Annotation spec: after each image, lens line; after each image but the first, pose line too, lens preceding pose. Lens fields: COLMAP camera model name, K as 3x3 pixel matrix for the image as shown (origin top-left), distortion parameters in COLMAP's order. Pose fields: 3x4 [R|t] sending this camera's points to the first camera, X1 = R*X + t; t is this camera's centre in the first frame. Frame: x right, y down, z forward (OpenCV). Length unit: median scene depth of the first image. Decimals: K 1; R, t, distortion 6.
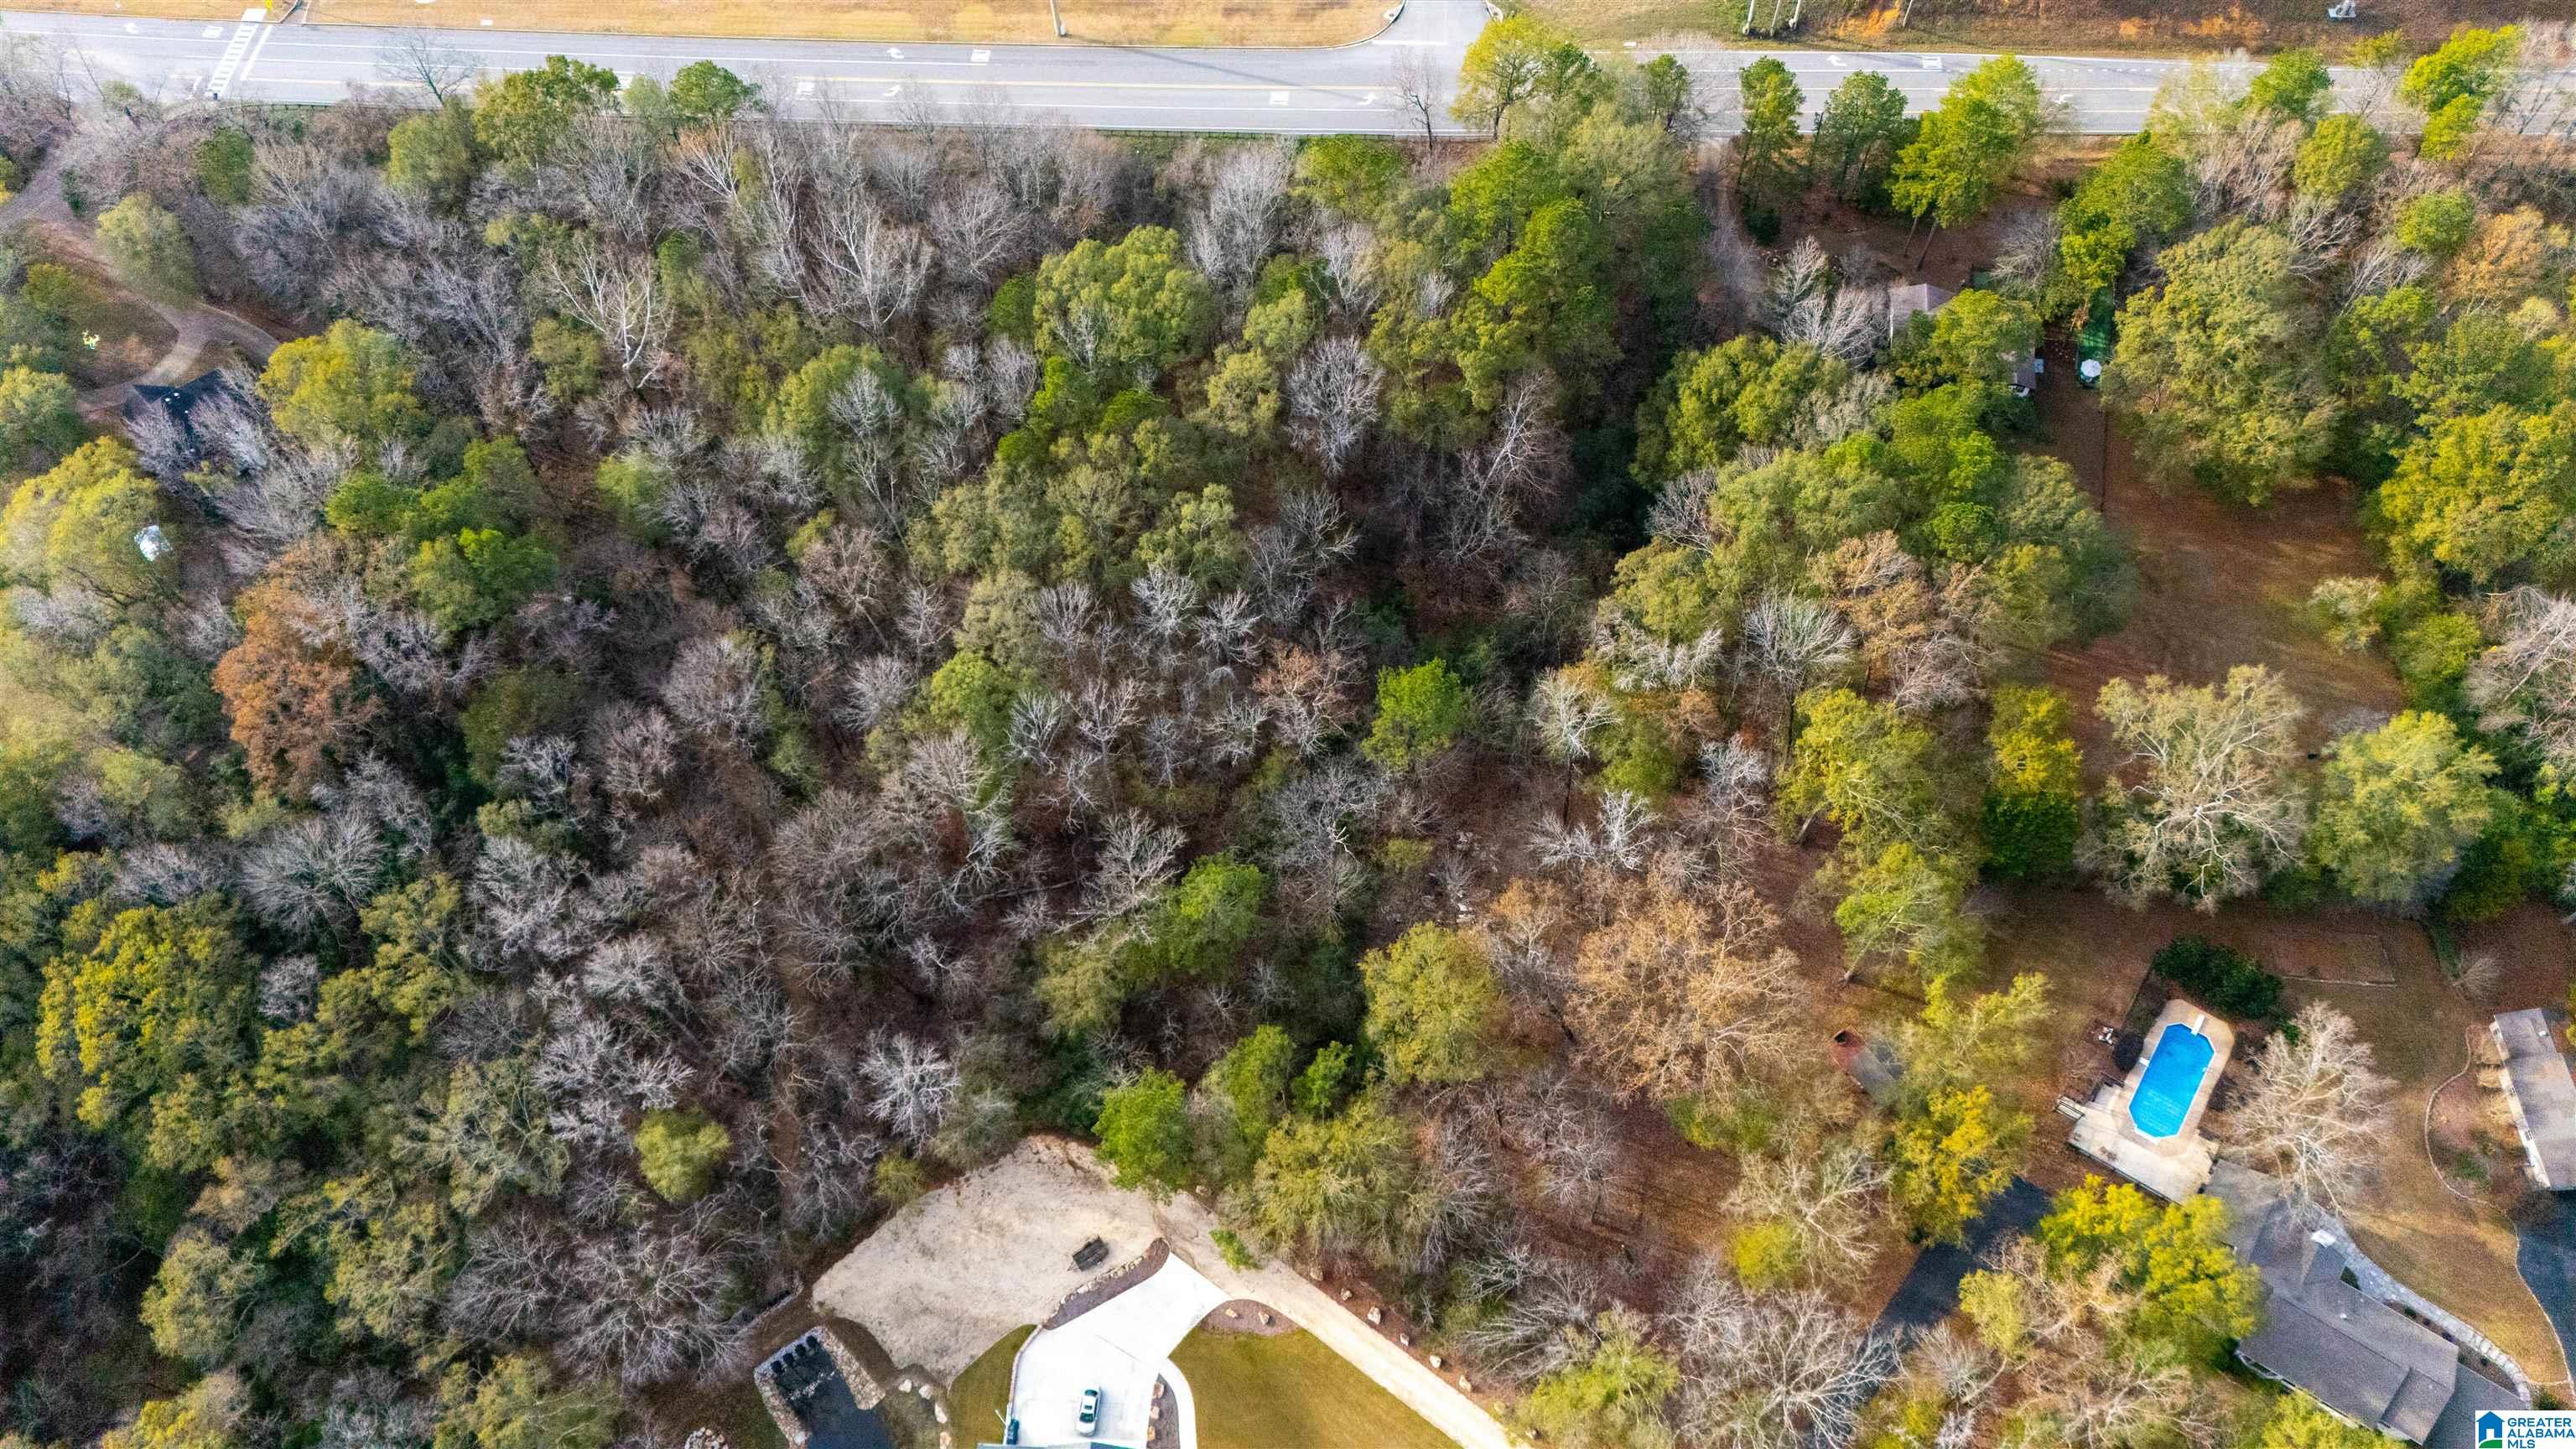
lens RADIAL K [[1895.0, 0, 1296.5], [0, 1895.0, 714.0], [0, 0, 1]] dist [0.072464, -0.074926]
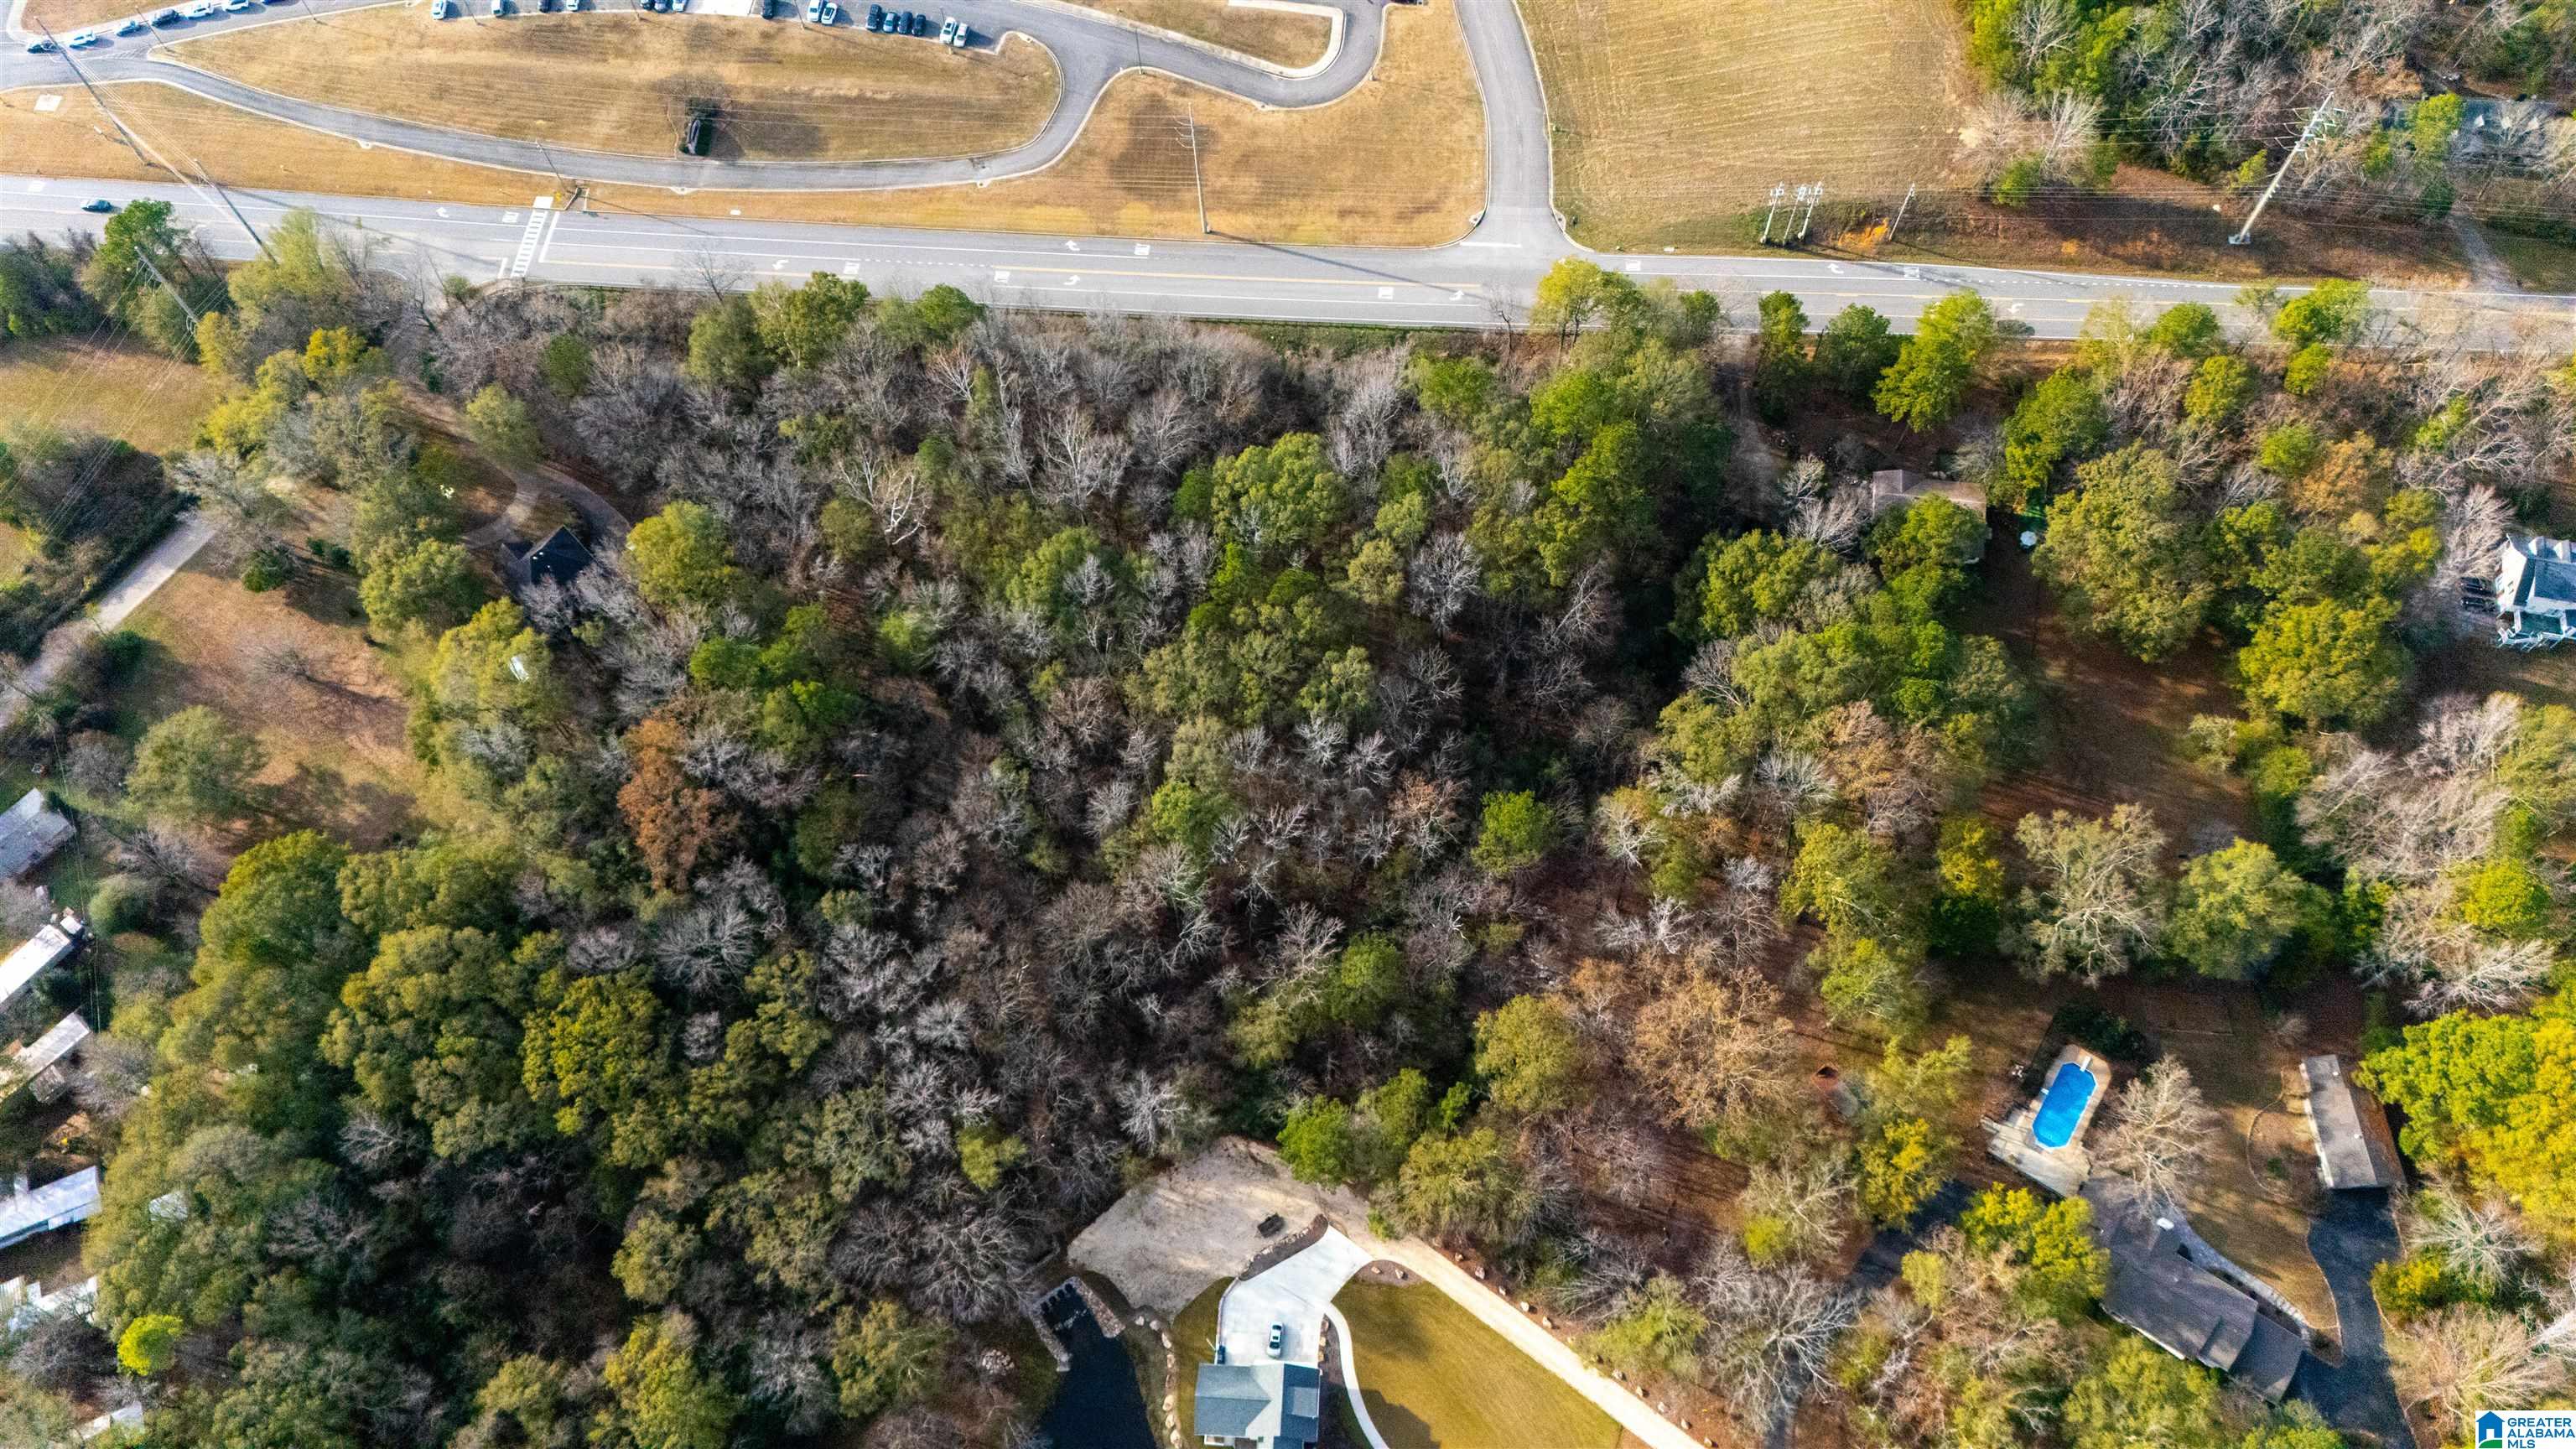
lens RADIAL K [[1903.5, 0, 1296.5], [0, 1903.5, 710.6], [0, 0, 1]] dist [0.063371, -0.060809]
pose [[0.999965, 0.006498, 0.005298, -0.099078], [-0.006751, 0.998768, 0.049169, -0.153154], [-0.004972, -0.049203, 0.998776, -0.349410]]
